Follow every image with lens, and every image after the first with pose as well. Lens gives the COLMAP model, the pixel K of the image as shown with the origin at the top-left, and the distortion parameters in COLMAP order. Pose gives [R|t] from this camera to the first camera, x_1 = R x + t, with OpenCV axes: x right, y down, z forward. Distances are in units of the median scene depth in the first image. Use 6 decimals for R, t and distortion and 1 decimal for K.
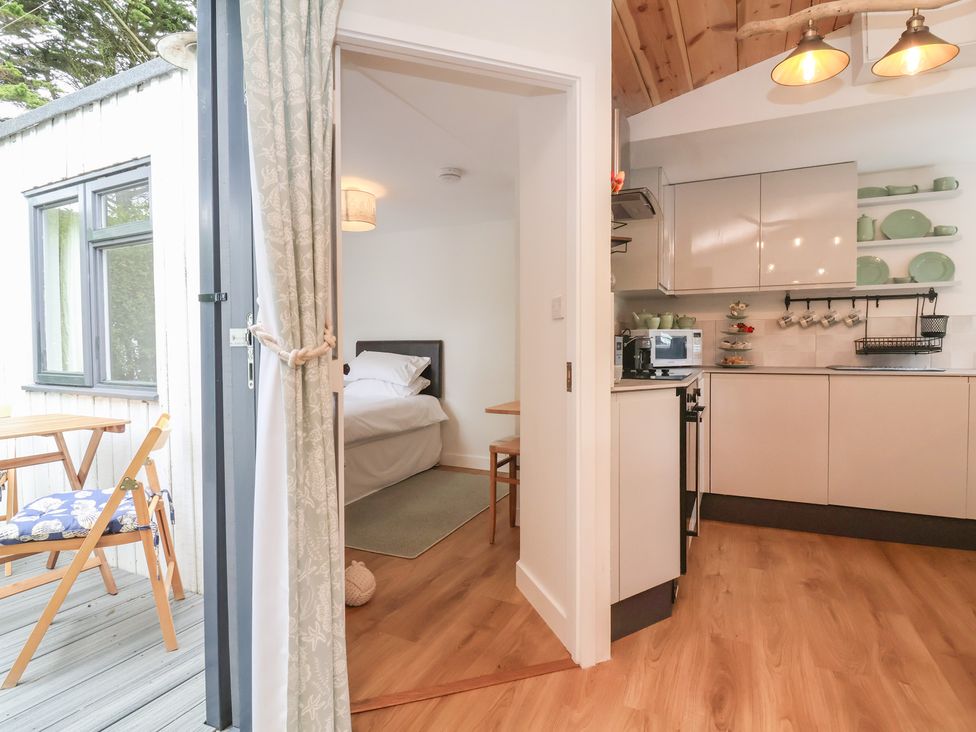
lens RADIAL K [[505.4, 0, 496.9], [0, 505.4, 356.7], [0, 0, 1]] dist [0.002289, -0.014764]
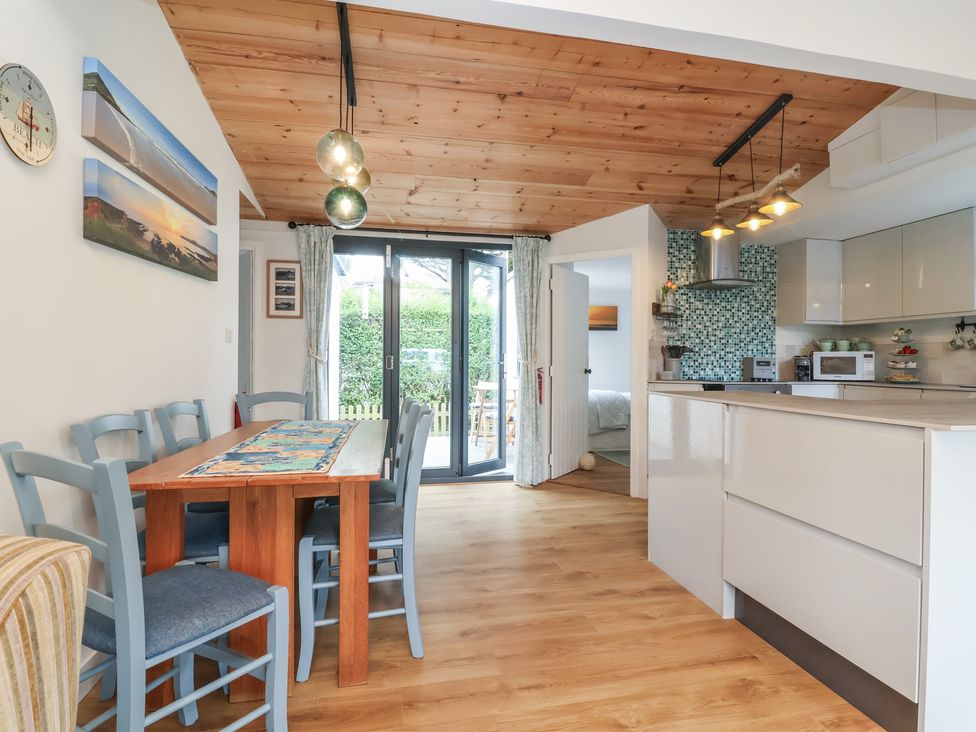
lens RADIAL K [[505.4, 0, 497.6], [0, 505.4, 358.2], [0, 0, 1]] dist [0.002289, -0.014764]
pose [[0.600710, 0.006097, -0.799444, 0.993293], [-0.026372, 0.999578, -0.012193, 0.002241], [0.799032, 0.028407, 0.600617, -0.564106]]
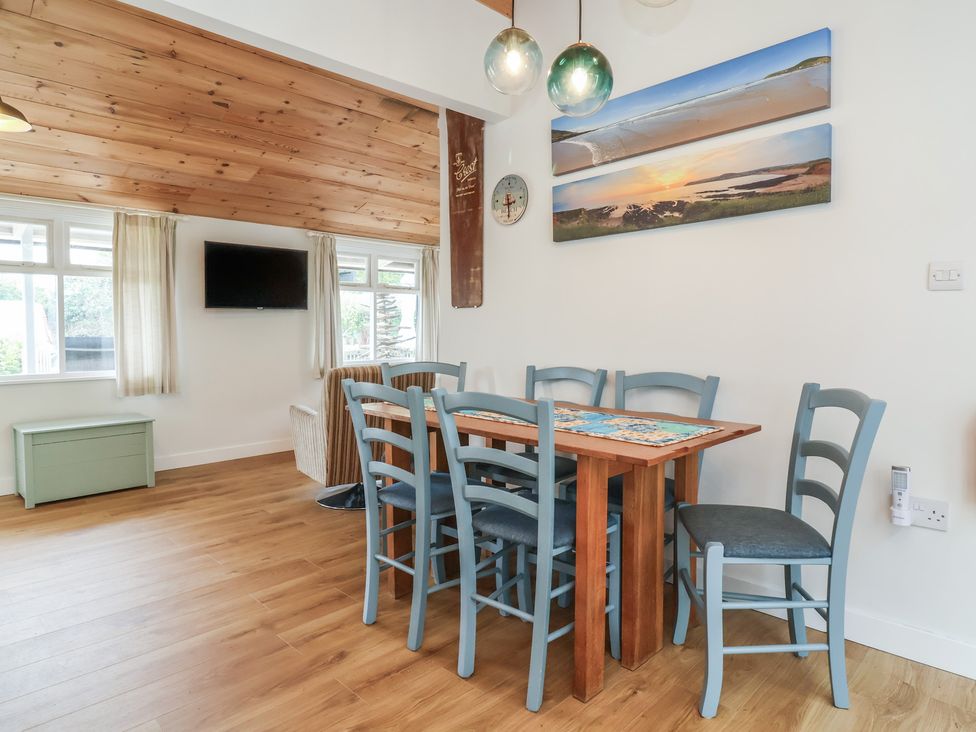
lens RADIAL K [[597.1, 0, 492.4], [0, 597.1, 356.3], [0, 0, 1]] dist [-0.007103, -0.001049]
pose [[-0.941028, -0.007889, 0.338238, 0.030767], [0.015104, 0.997752, 0.065294, -0.008669], [-0.337992, 0.066552, -0.938793, 0.376867]]
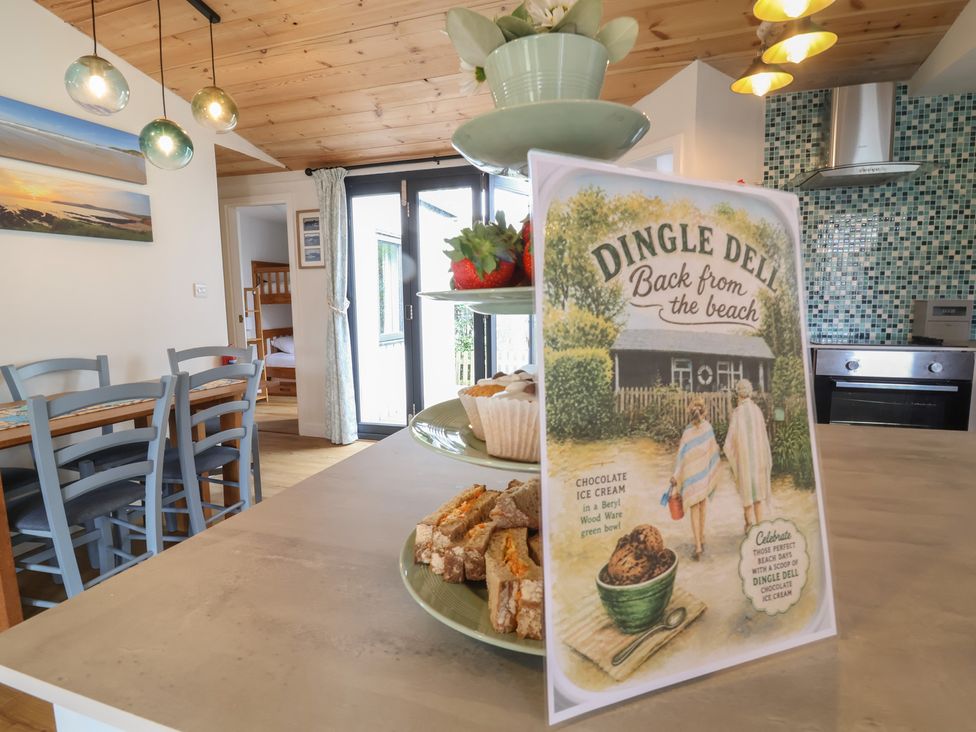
lens RADIAL K [[505.4, 0, 495.1], [0, 505.4, 356.4], [0, 0, 1]] dist [0.002289, -0.014764]
pose [[0.138059, 0.113455, -0.983904, 0.999684], [-0.011082, 0.993532, 0.113010, -0.033002], [0.990362, -0.004698, 0.138424, 0.115299]]
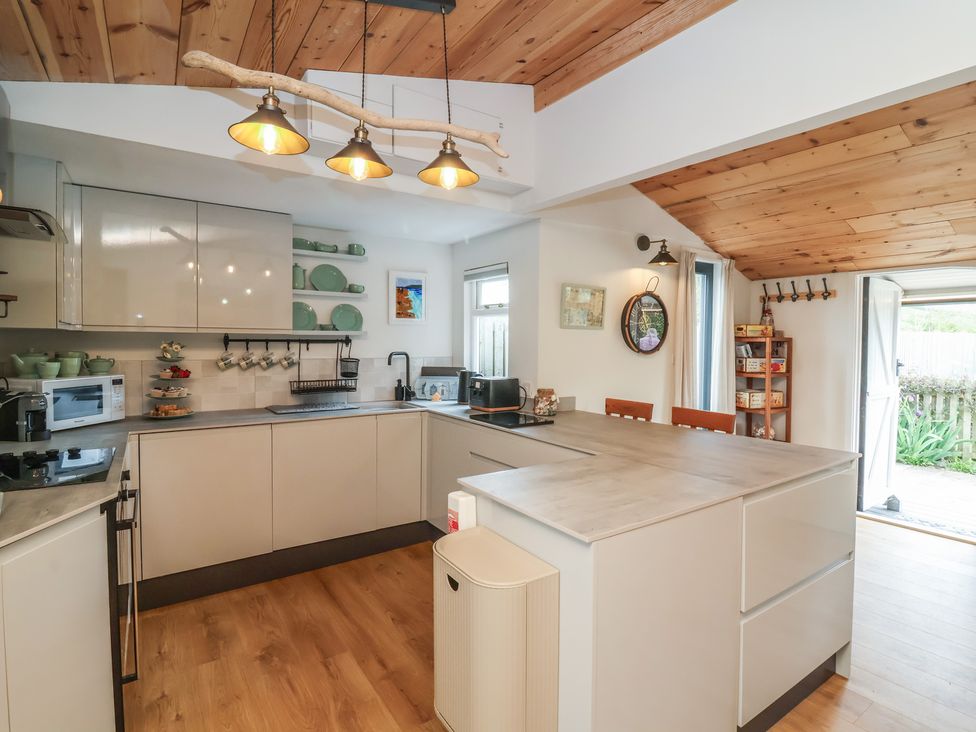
lens RADIAL K [[505.4, 0, 499.9], [0, 505.4, 357.4], [0, 0, 1]] dist [0.002289, -0.014764]
pose [[0.500660, -0.016529, 0.865486, 0.014609], [0.008215, 0.999863, 0.014343, -0.104109], [-0.865605, -0.000071, 0.500728, 0.096754]]
